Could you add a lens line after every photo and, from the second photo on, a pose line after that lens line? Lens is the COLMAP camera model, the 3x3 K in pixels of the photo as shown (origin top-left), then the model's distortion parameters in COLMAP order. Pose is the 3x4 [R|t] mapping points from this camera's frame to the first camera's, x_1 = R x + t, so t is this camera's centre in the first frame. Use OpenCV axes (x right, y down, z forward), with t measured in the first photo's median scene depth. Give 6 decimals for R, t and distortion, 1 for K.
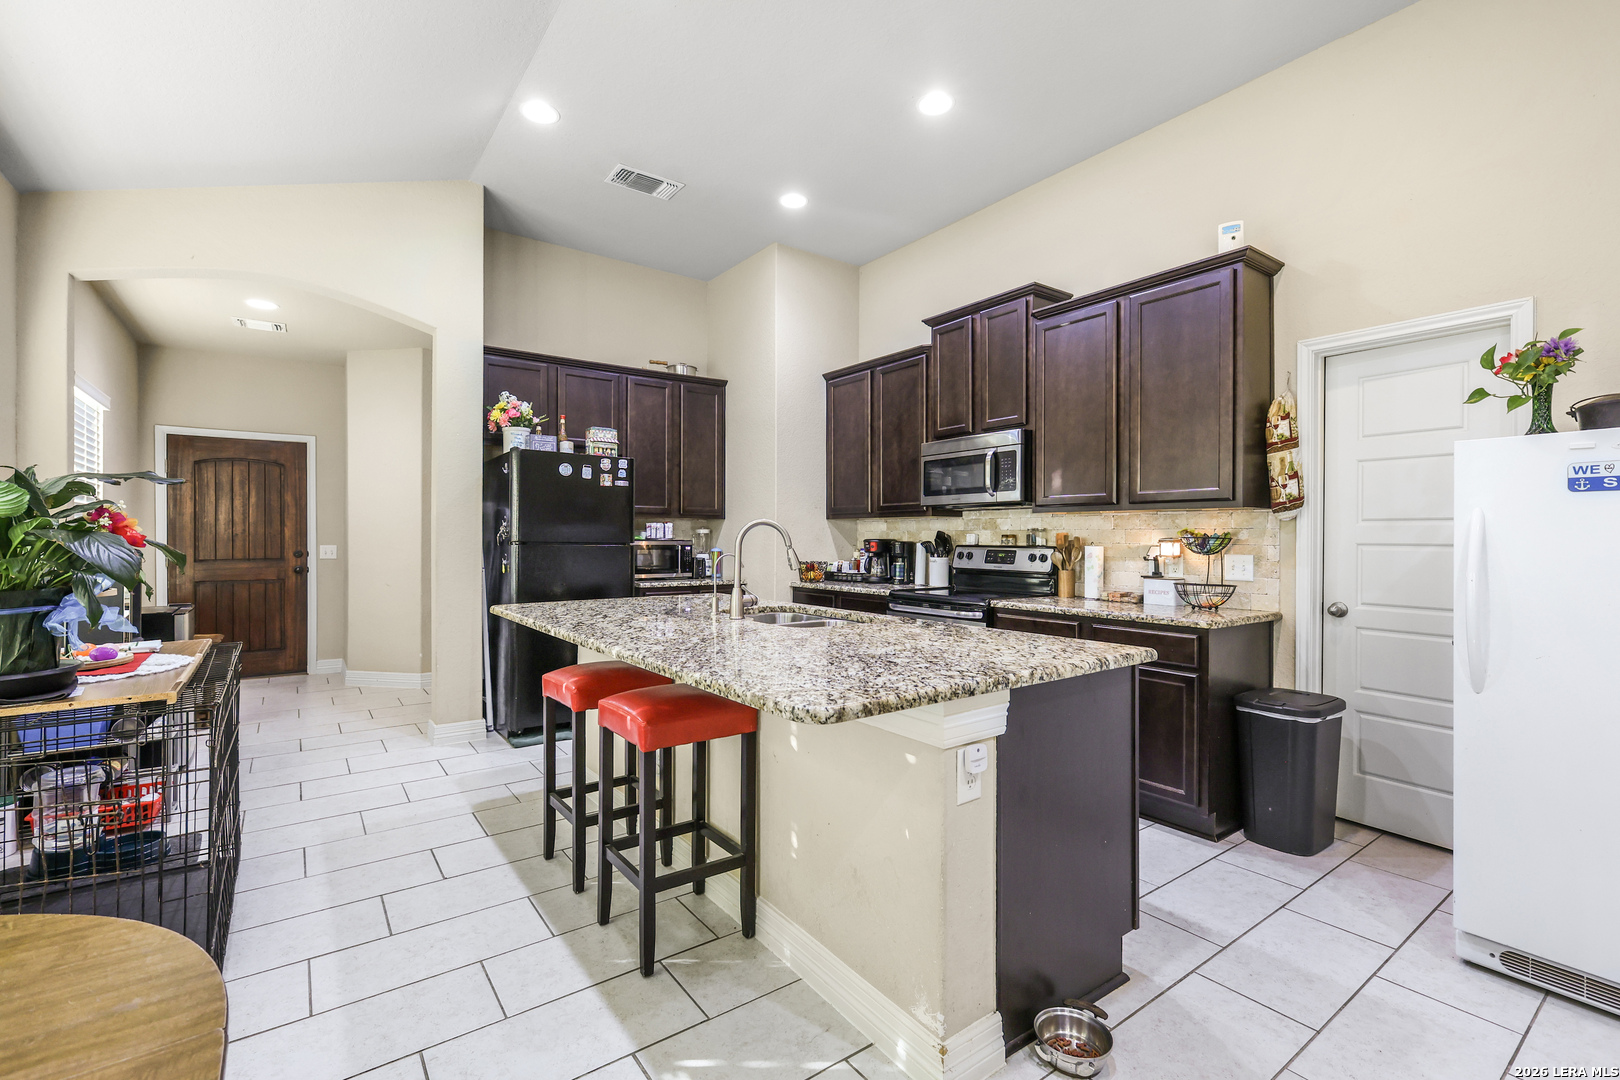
lens RADIAL K [[709.3, 0, 810.0], [0, 709.3, 540.0], [0, 0, 1]] dist [0.001161, 0.000083]
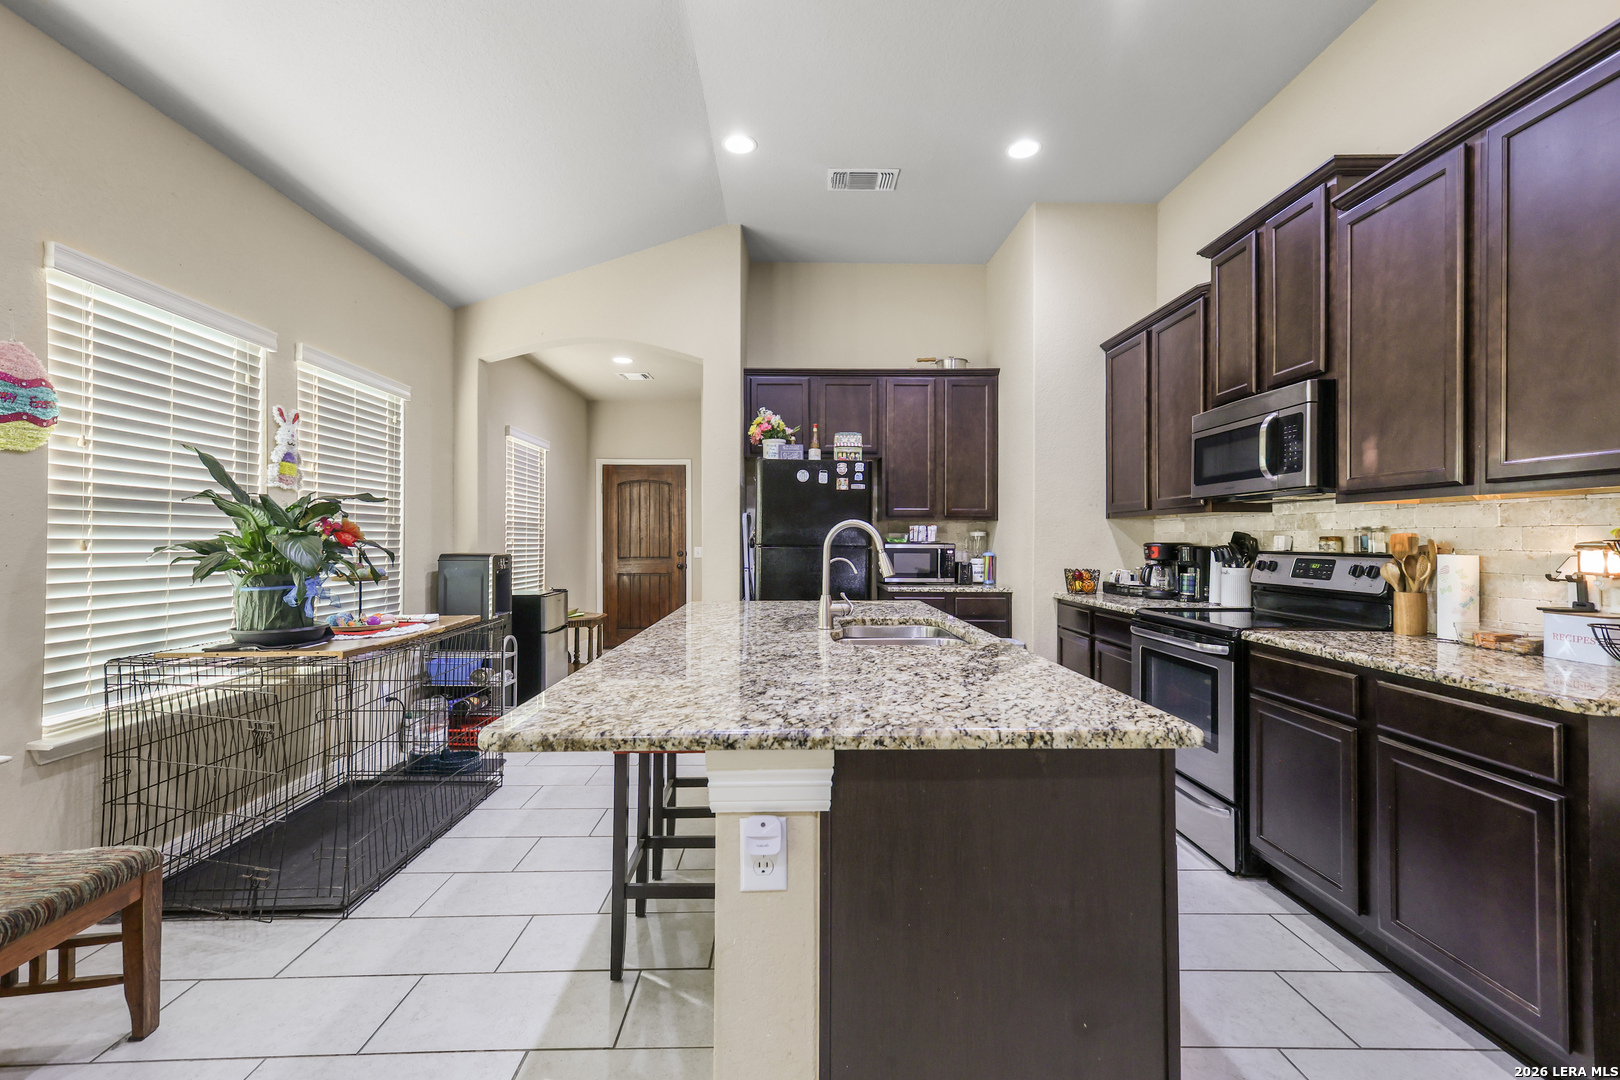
lens RADIAL K [[705.1, 0, 811.0], [0, 705.1, 537.1], [0, 0, 1]] dist [0.018828, -0.000141]
pose [[0.819740, -0.002717, -0.572730, 0.255647], [-0.002236, 0.999966, -0.007943, -0.000360], [0.572732, 0.007792, 0.819706, 0.149967]]
